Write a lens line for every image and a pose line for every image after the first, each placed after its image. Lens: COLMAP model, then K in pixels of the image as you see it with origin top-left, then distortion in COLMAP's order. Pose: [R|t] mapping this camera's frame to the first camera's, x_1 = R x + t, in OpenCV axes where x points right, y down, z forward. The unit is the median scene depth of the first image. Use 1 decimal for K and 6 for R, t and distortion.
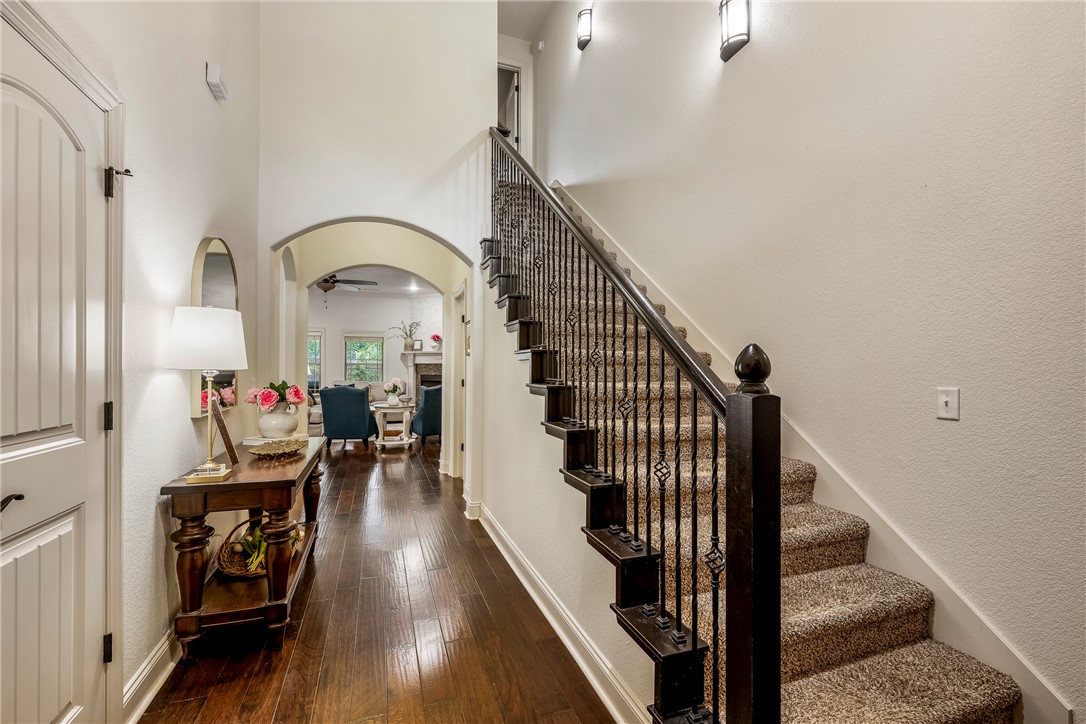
lens RADIAL K [[485.2, 0, 542.7], [0, 485.2, 365.8], [0, 0, 1]] dist [-0.001197, -0.000071]
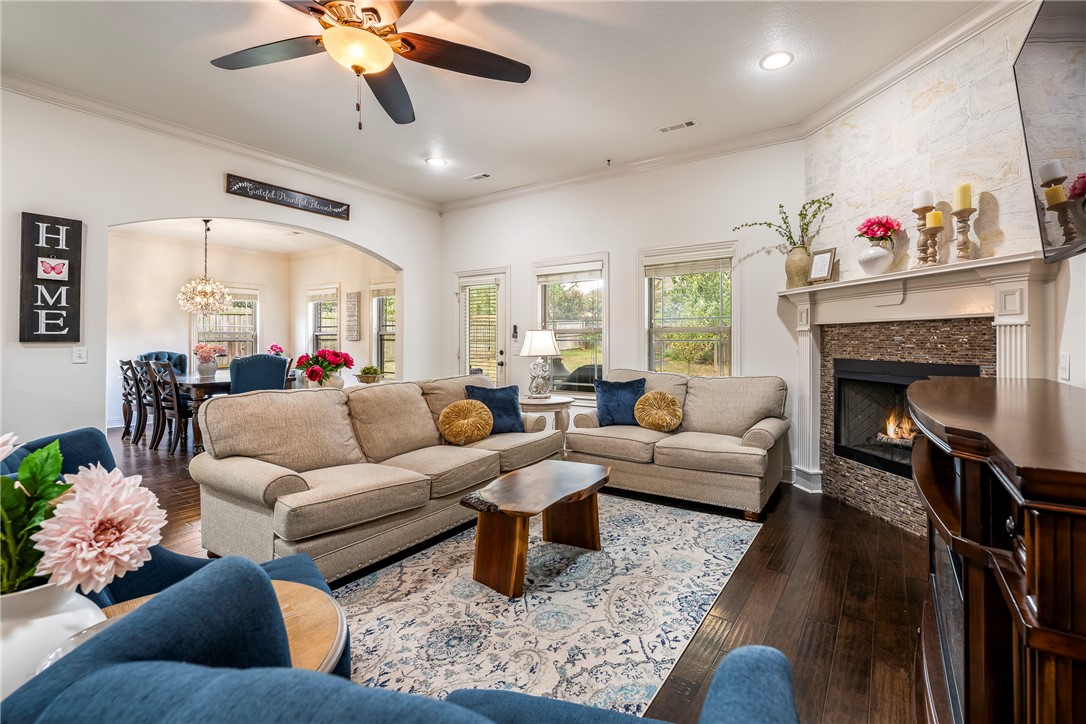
lens RADIAL K [[485.2, 0, 569.4], [0, 485.2, 338.4], [0, 0, 1]] dist [-0.001197, -0.000071]
pose [[0.599579, -0.006681, -0.800288, -0.099978], [0.002033, 0.999975, -0.006825, 0.007366], [0.800313, 0.002465, 0.599577, 0.668974]]
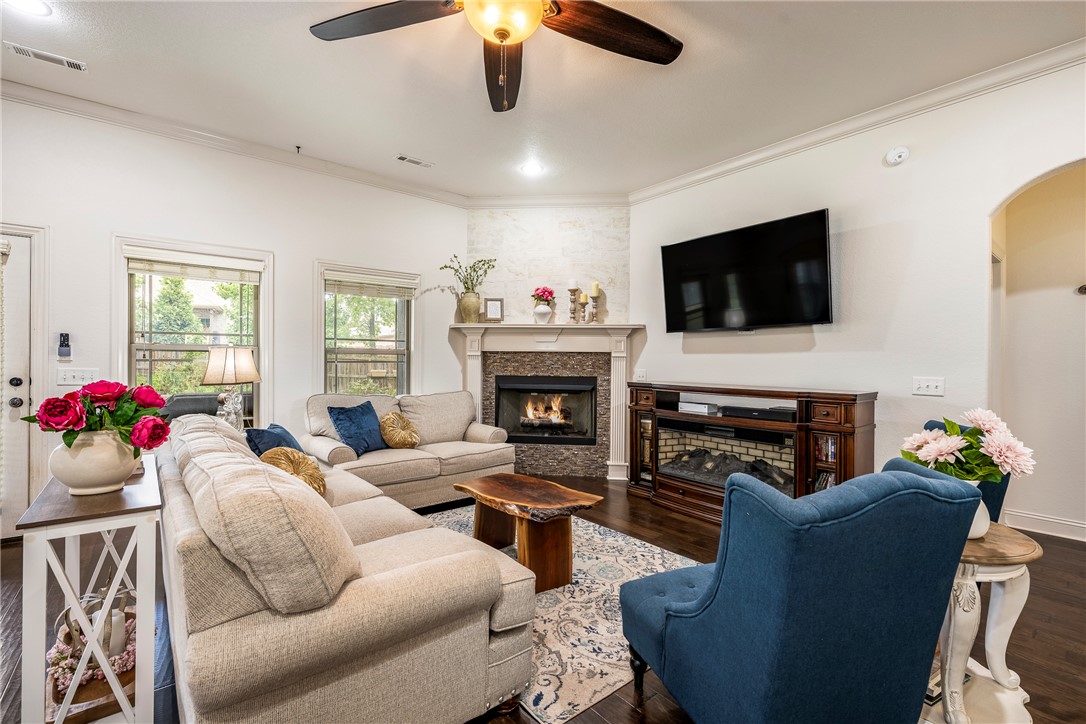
lens RADIAL K [[490.4, 0, 539.2], [0, 490.4, 364.5], [0, 0, 1]] dist [0.001112, -0.000396]
pose [[0.941762, 0.003221, 0.336264, -0.370857], [-0.006124, 0.999953, 0.007571, 0.004703], [-0.336224, -0.009189, 0.941737, 0.550806]]
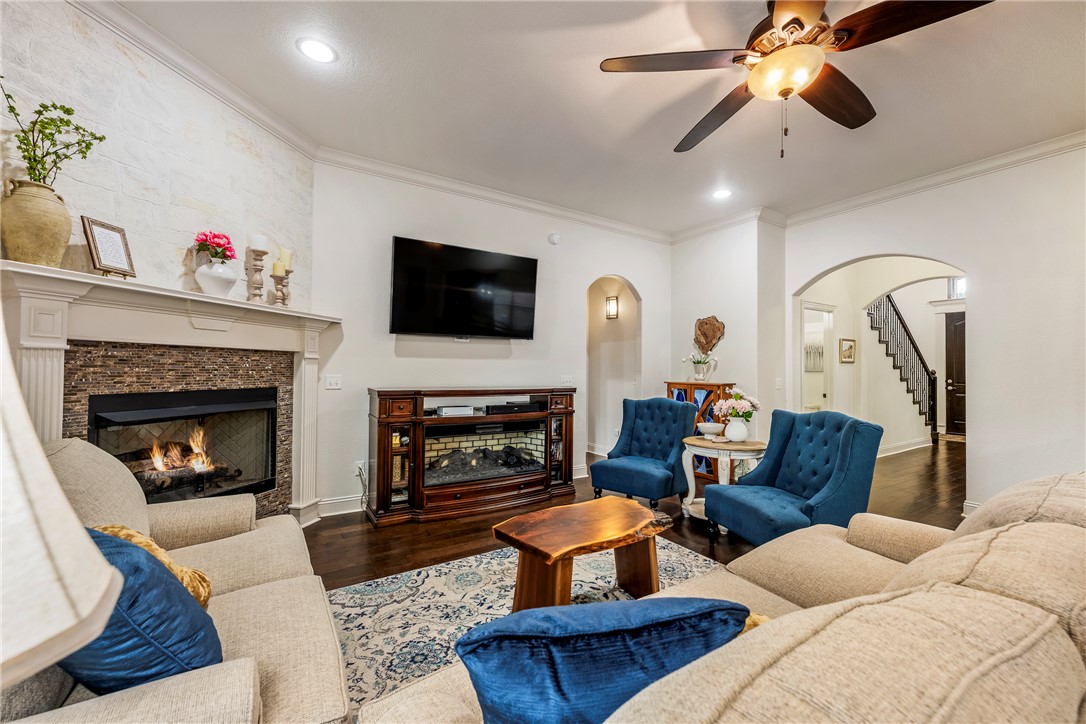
lens RADIAL K [[436.0, 0, 550.8], [0, 436.0, 362.1], [0, 0, 1]] dist [-0.000539, -0.000021]
pose [[-0.243675, 0.009024, 0.969815, -0.477424], [-0.011504, 0.999859, -0.012194, 0.004799], [-0.969789, -0.014128, -0.243537, 0.861058]]
